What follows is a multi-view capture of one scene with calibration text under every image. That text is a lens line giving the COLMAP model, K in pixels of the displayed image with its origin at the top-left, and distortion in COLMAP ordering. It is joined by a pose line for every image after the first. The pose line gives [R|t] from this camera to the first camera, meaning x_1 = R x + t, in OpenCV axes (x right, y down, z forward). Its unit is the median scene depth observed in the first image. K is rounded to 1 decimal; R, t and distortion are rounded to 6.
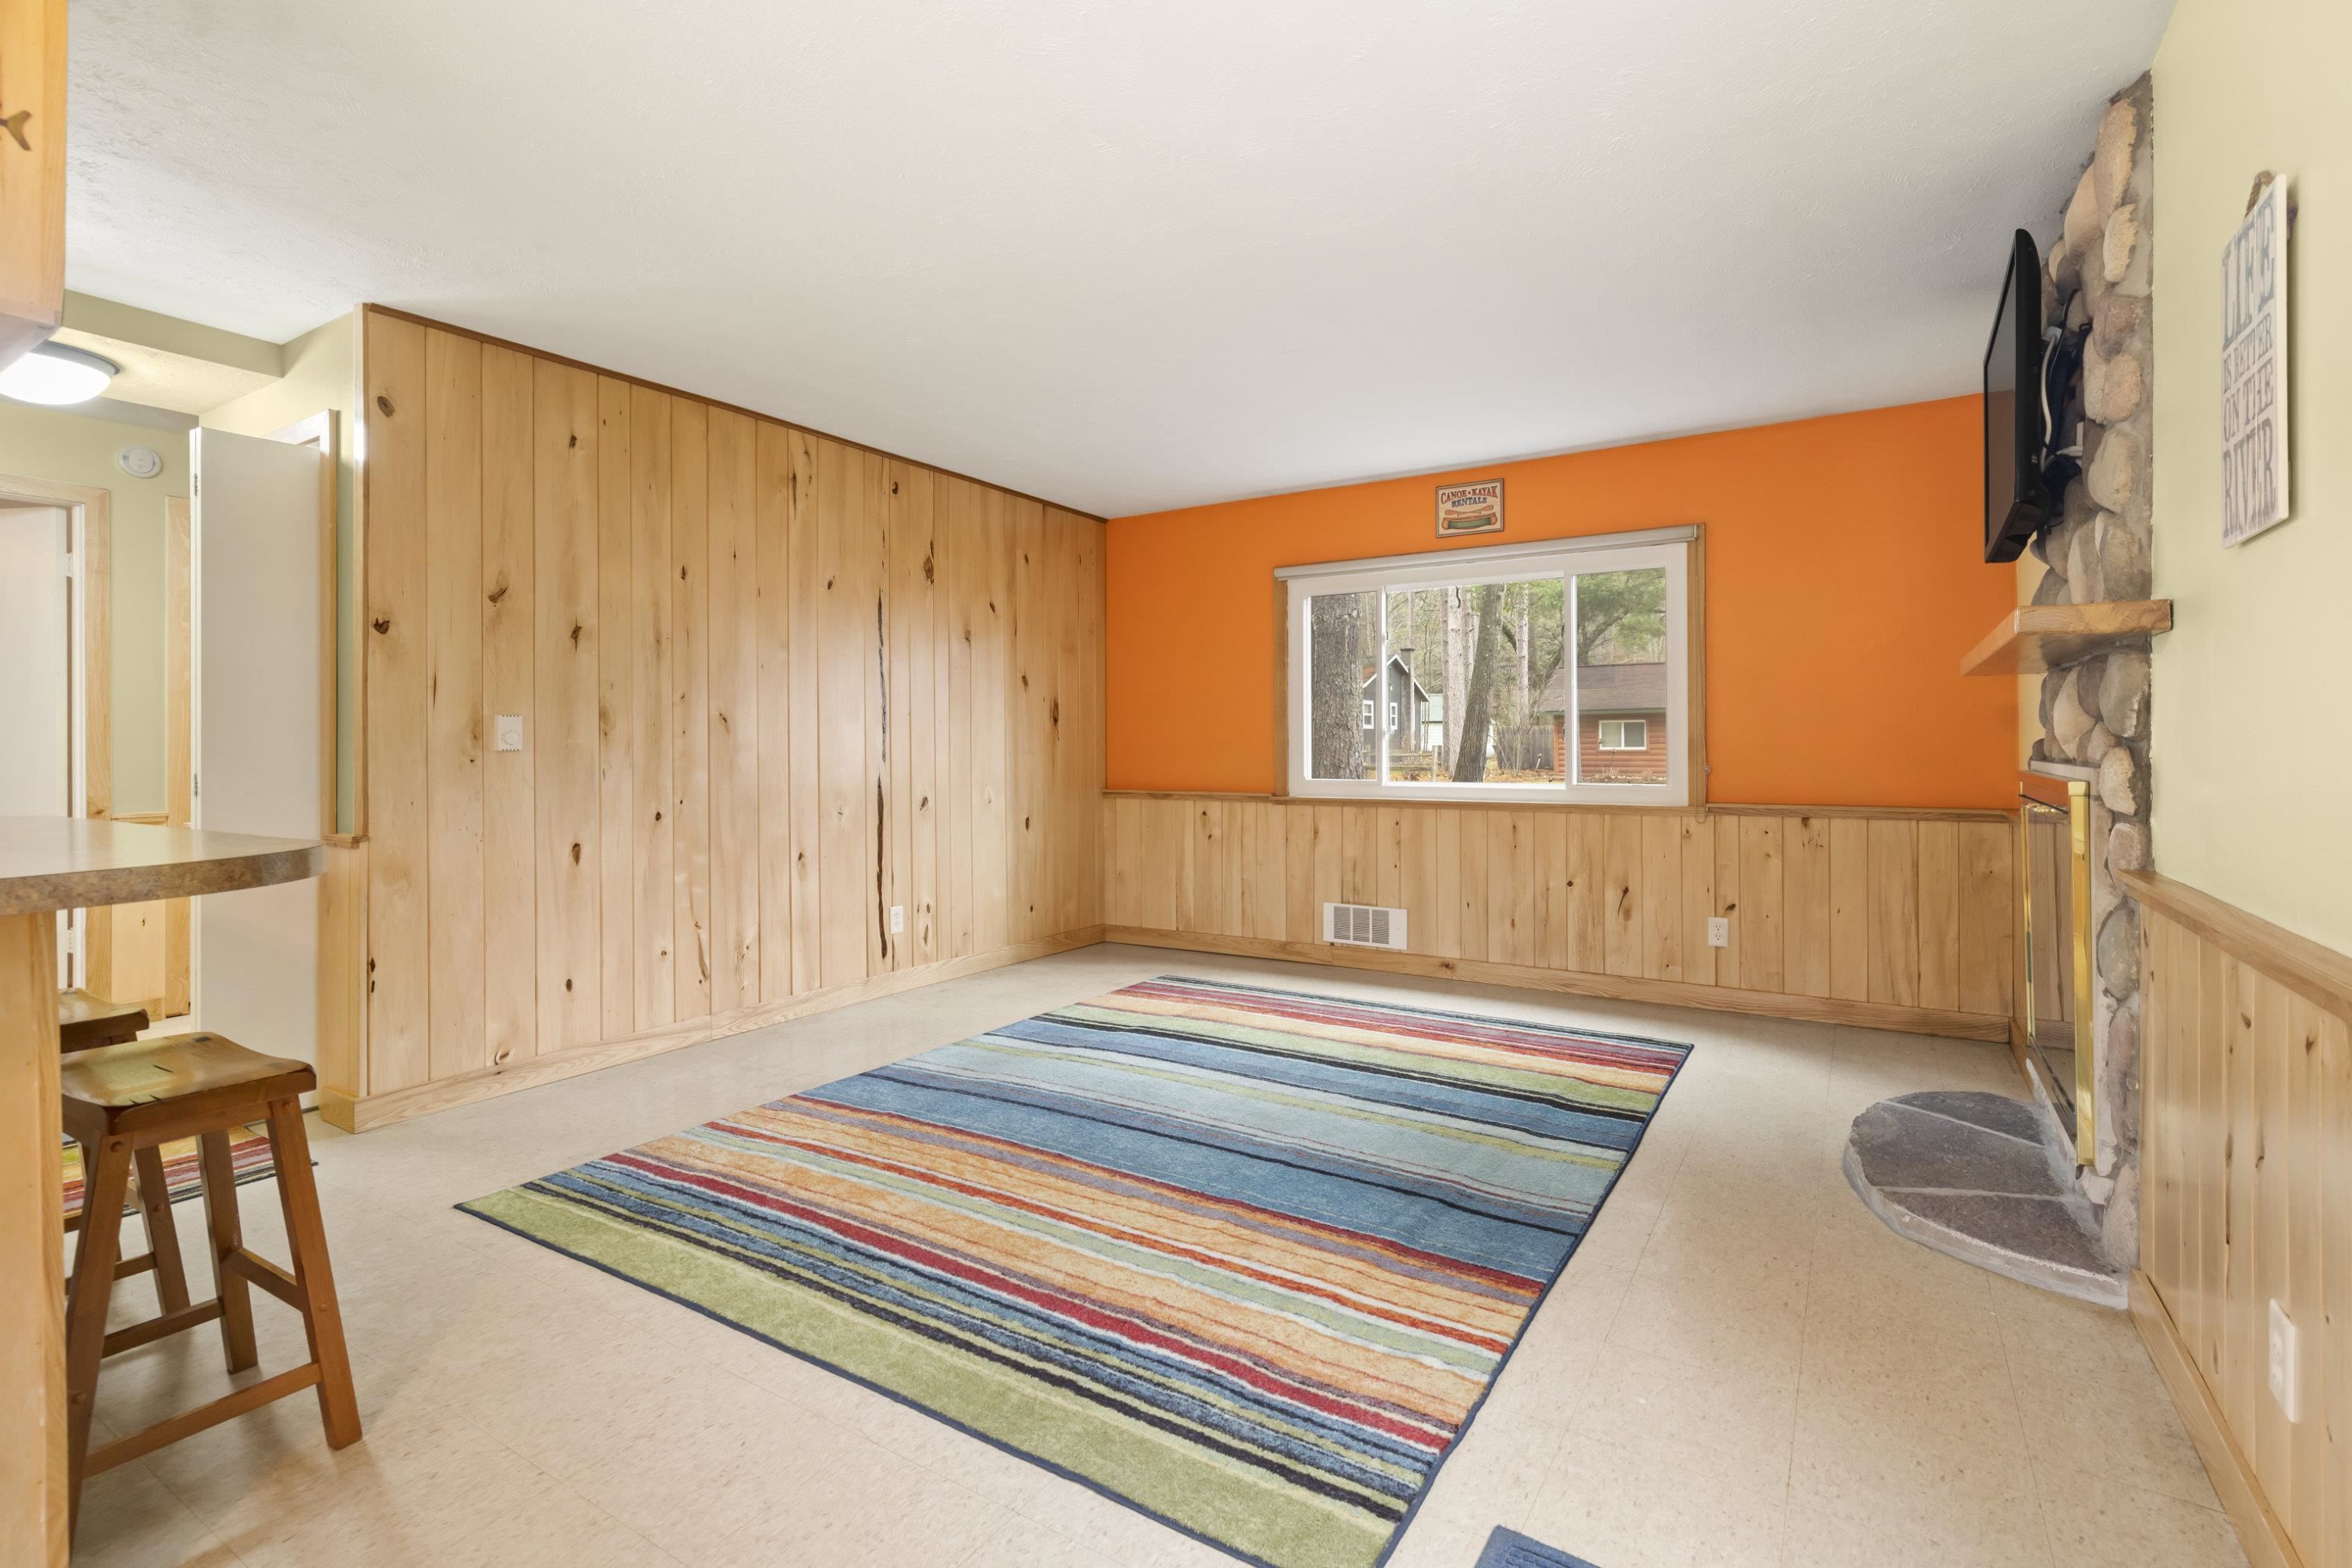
lens RADIAL K [[1091.4, 0, 1169.4], [0, 1091.4, 745.3], [0, 0, 1]] dist [0.009654, -0.000835]
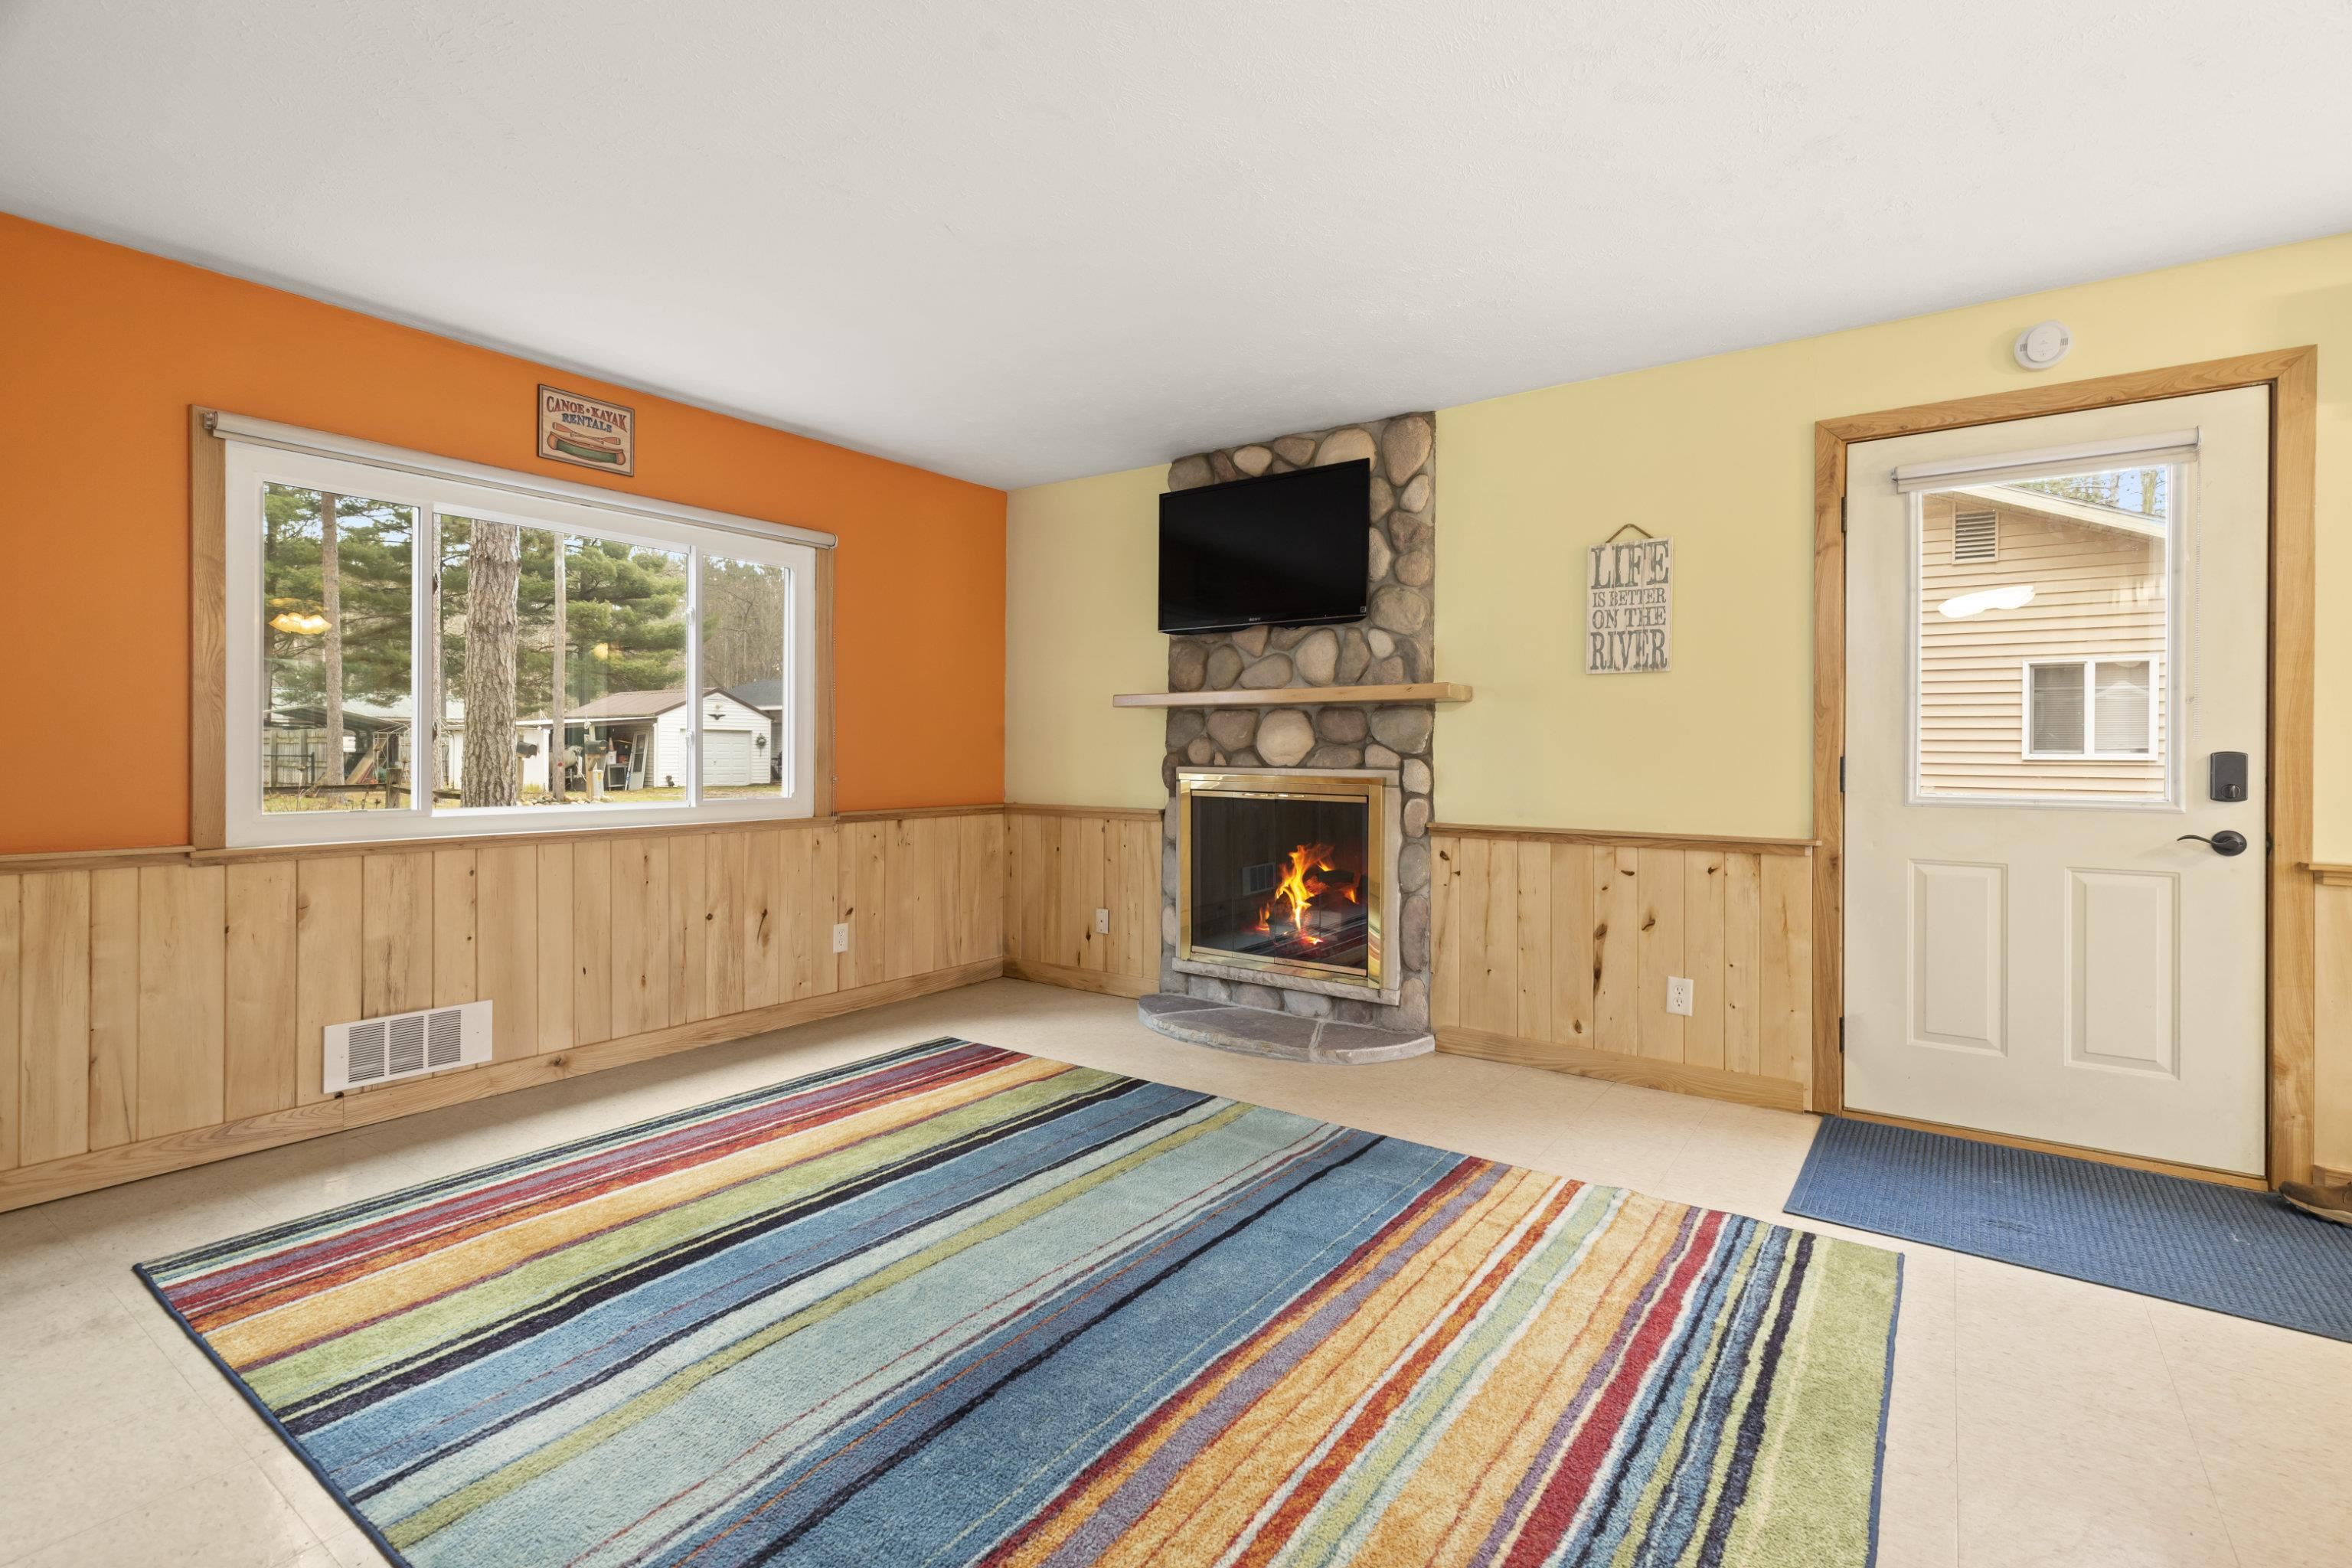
lens RADIAL K [[1091.4, 0, 1174.1], [0, 1091.4, 766.2], [0, 0, 1]] dist [0.009654, -0.000835]
pose [[0.048719, -0.008640, 0.998775, -0.651778], [-0.004939, 0.999948, 0.008891, -0.000418], [-0.998800, -0.005366, 0.048673, 0.833582]]
